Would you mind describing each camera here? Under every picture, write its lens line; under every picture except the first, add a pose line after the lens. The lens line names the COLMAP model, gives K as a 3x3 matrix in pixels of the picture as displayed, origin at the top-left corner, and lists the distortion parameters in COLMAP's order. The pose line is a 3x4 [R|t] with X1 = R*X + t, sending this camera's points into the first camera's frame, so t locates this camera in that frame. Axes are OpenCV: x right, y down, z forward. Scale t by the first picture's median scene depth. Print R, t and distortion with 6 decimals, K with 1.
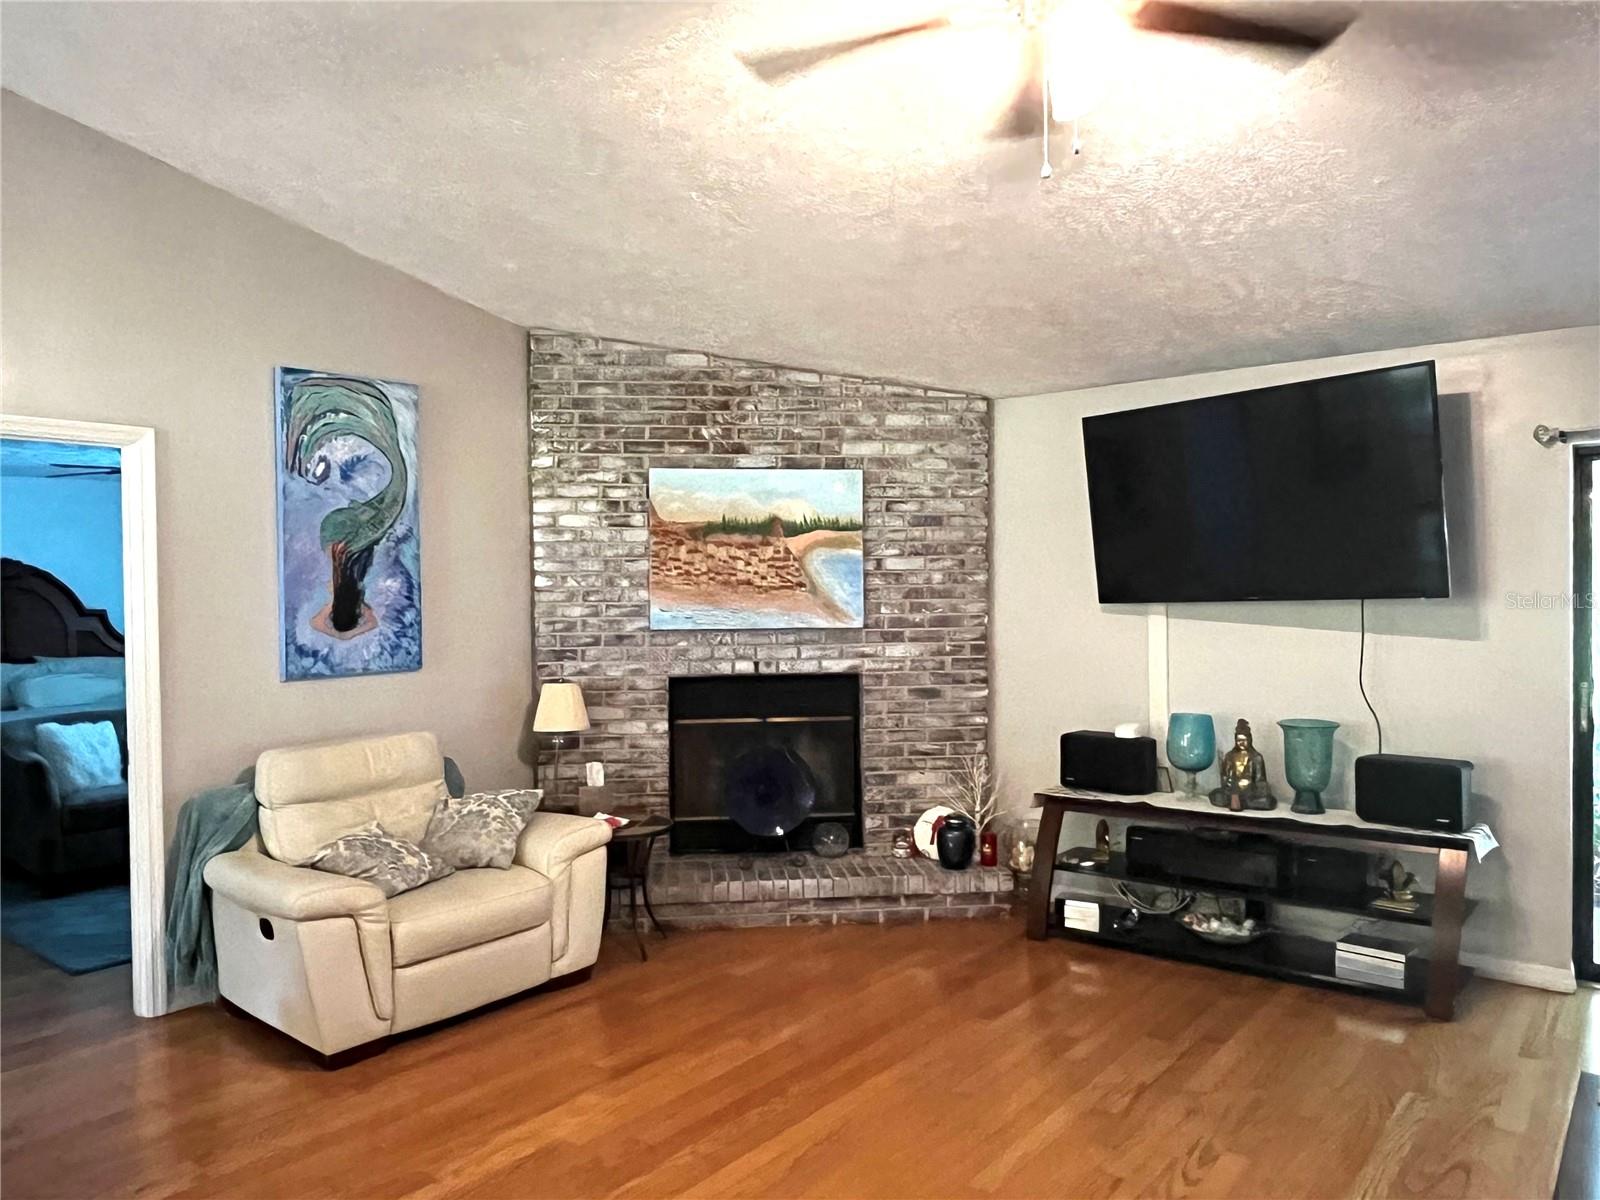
lens RADIAL K [[1122.6, 0, 798.9], [0, 1122.6, 602.4], [0, 0, 1]] dist [-0.012457, 0.000747]
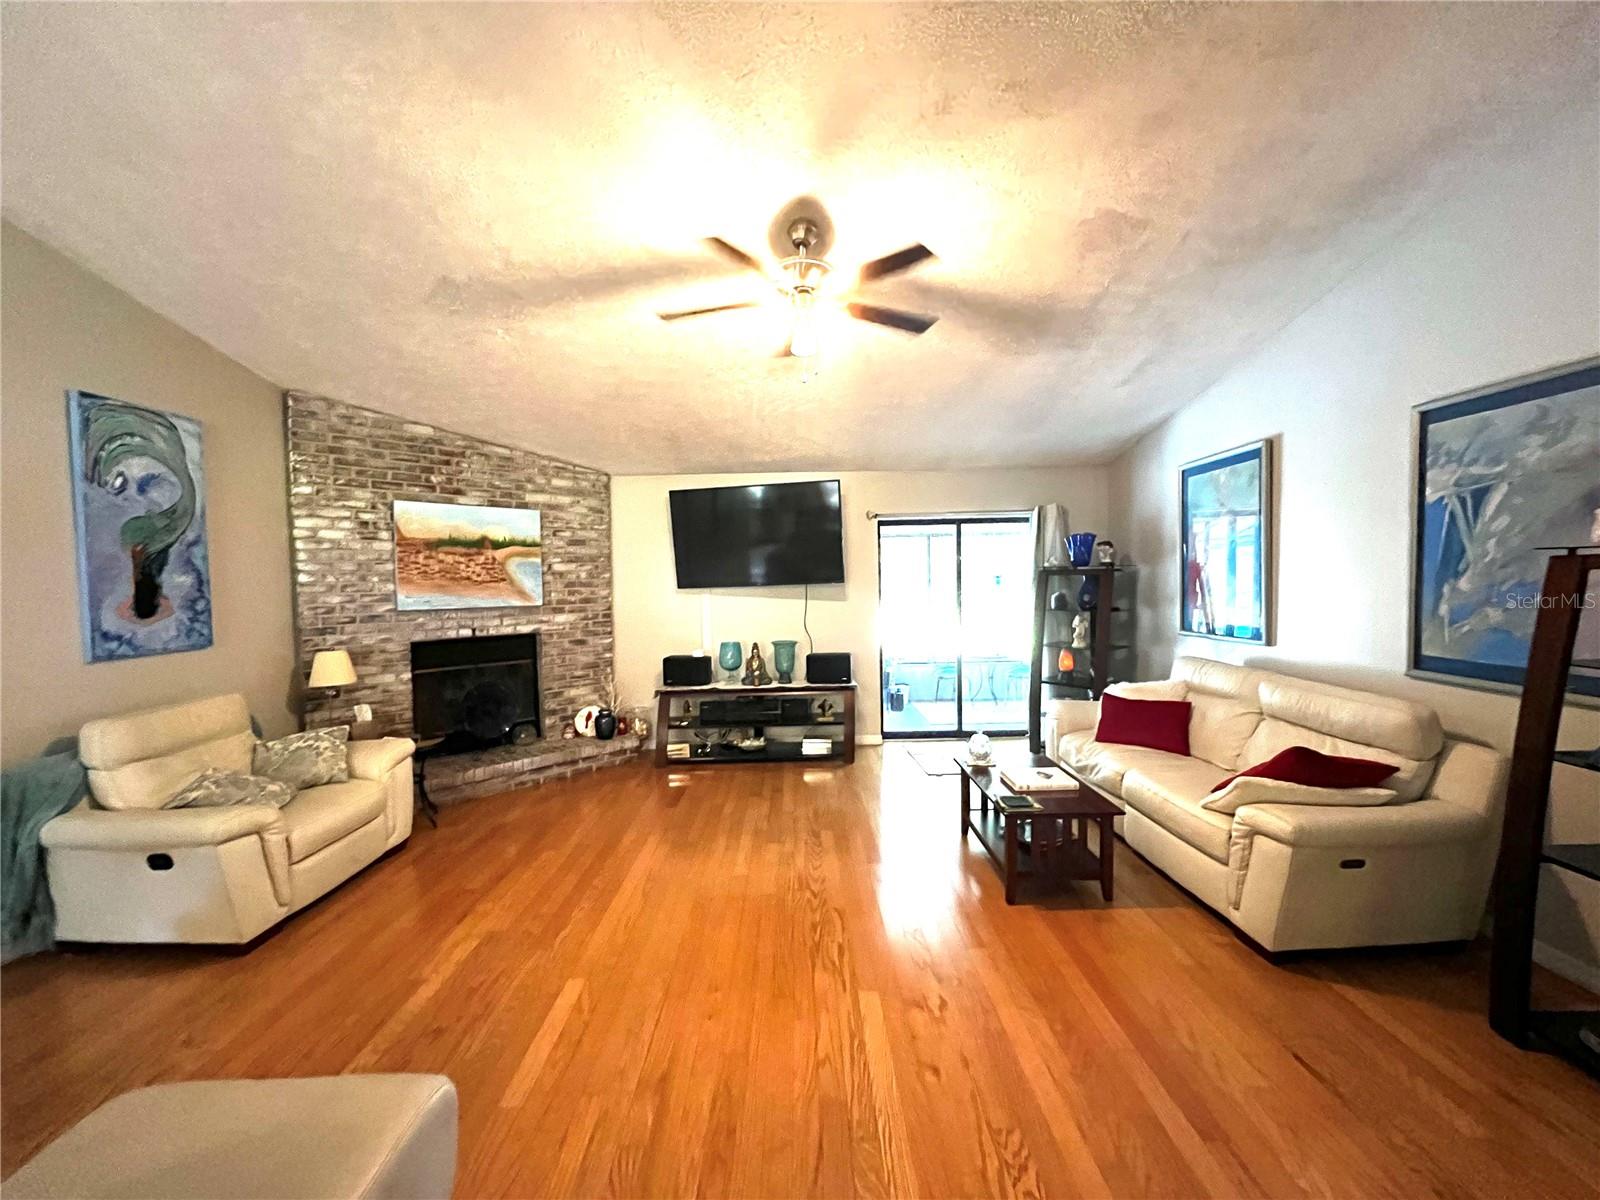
lens RADIAL K [[640.2, 0, 799.3], [0, 640.2, 601.7], [0, 0, 1]] dist [-0.015216, 0.000688]
pose [[0.773322, -0.025297, 0.633508, -0.280380], [0.018352, 0.999678, 0.017516, 0.008590], [-0.633748, -0.001919, 0.773537, 0.027080]]
